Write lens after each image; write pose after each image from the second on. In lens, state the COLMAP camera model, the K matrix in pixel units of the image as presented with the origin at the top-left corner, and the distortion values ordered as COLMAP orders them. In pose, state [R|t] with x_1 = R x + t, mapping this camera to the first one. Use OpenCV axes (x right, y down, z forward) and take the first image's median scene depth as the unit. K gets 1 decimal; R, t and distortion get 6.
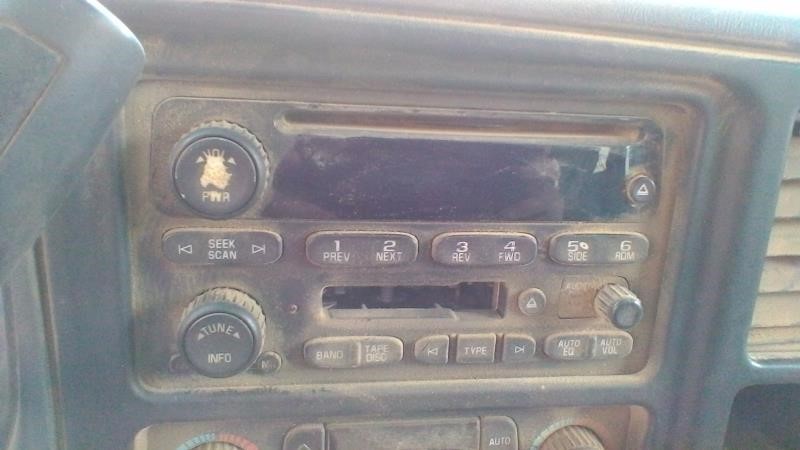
lens RADIAL K [[593.2, 0, 400.0], [0, 593.2, 225.0], [0, 0, 1]] dist [-0.003979, -0.002450]
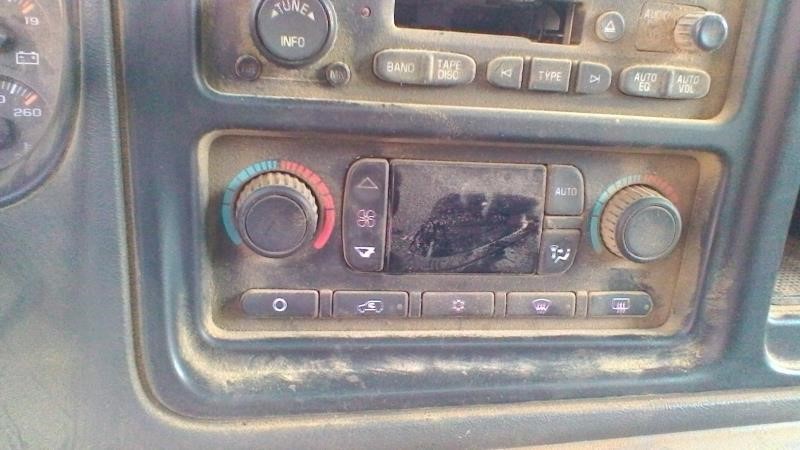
lens RADIAL K [[593.2, 0, 400.0], [0, 593.2, 225.0], [0, 0, 1]] dist [-0.003979, -0.002450]
pose [[0.999804, 0.019495, -0.003356, -0.106397], [-0.019346, 0.999015, 0.039940, 0.414917], [0.004131, -0.039867, 0.999196, 0.029545]]
